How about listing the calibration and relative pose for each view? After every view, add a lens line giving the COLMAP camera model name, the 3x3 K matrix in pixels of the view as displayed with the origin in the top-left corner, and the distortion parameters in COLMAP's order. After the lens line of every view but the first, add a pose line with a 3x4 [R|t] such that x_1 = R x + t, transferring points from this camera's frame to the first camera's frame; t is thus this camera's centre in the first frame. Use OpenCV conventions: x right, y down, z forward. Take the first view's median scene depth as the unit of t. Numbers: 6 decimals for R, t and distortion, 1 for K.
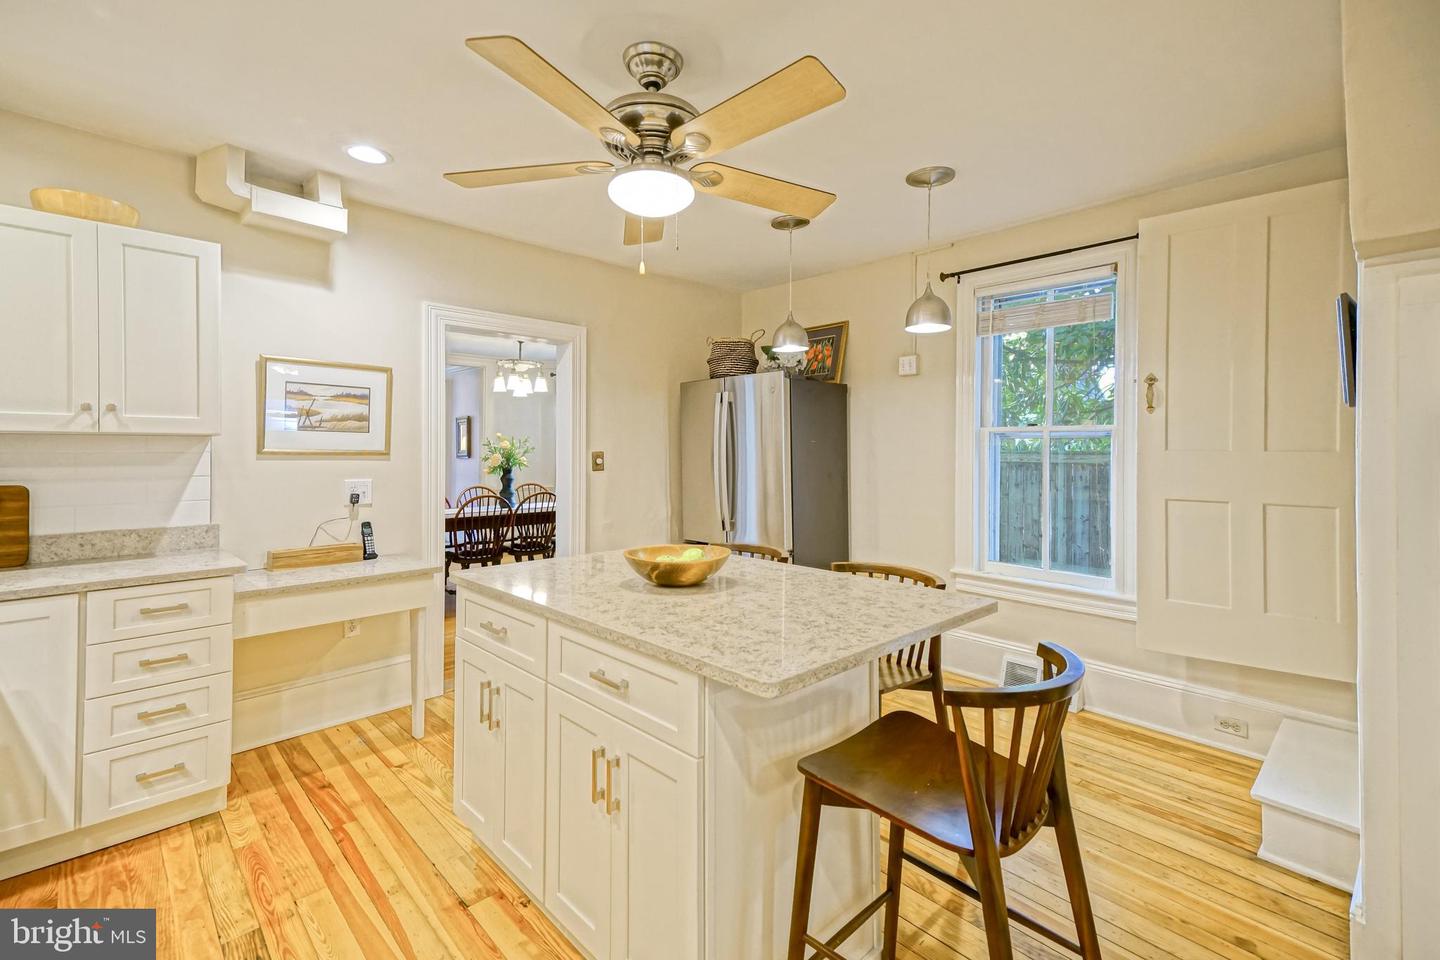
lens RADIAL K [[640.6, 0, 720.4], [0, 640.6, 447.5], [0, 0, 1]] dist [0.000014, 0.000001]
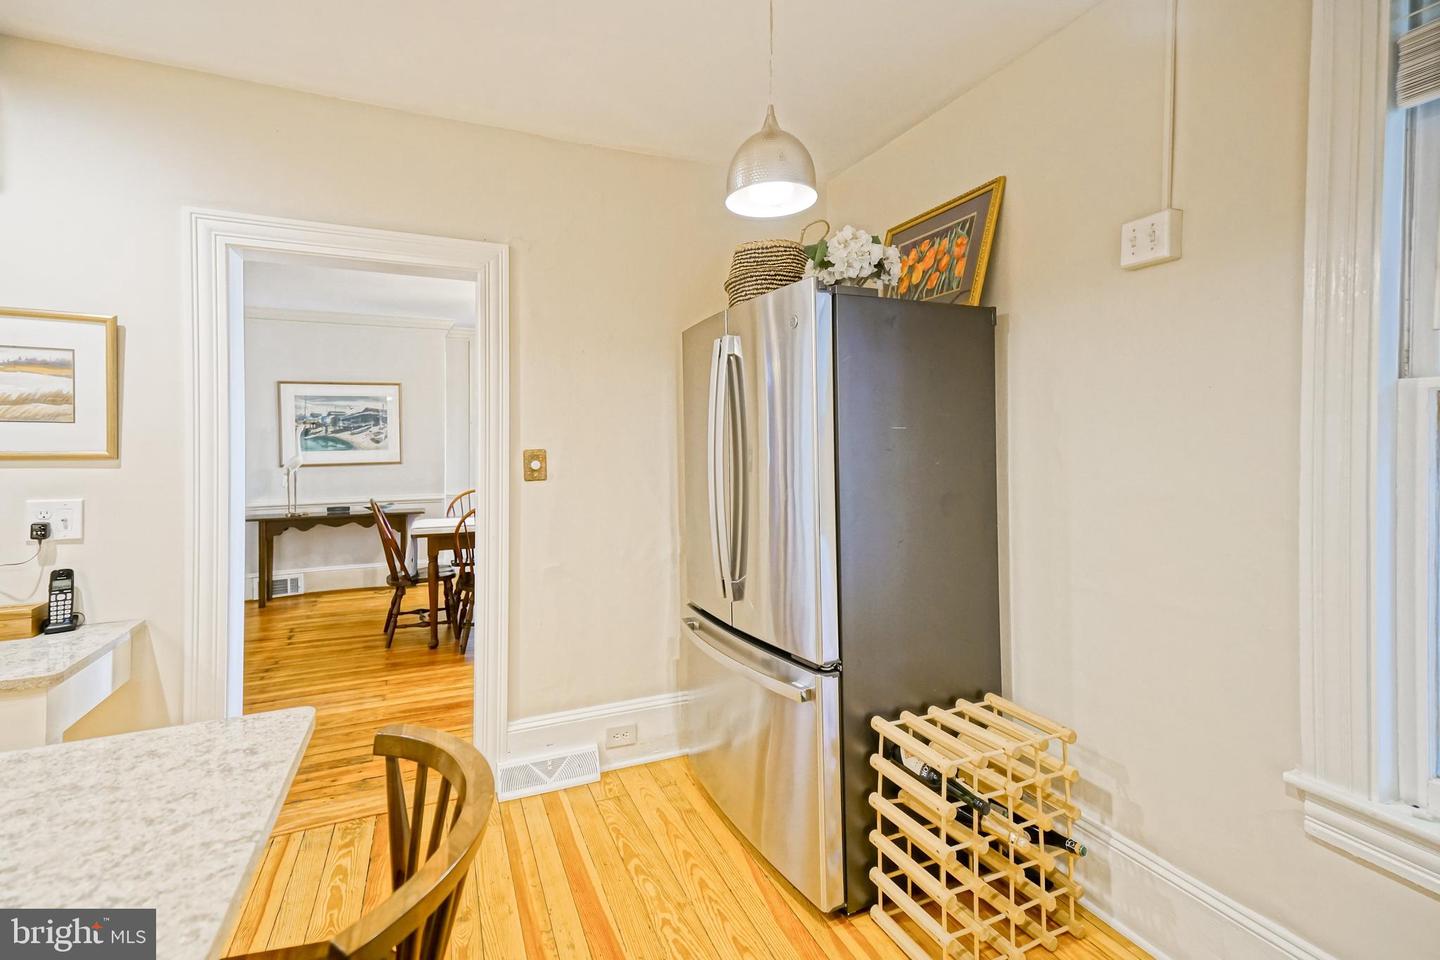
lens RADIAL K [[594.7, 0, 718.6], [0, 594.7, 445.2], [0, 0, 1]] dist [0.020397, 0.000022]
pose [[0.922056, -0.000775, -0.387056, 0.191807], [0.006600, 0.999884, 0.013720, -0.004295], [0.387000, -0.015205, 0.921954, 0.544667]]
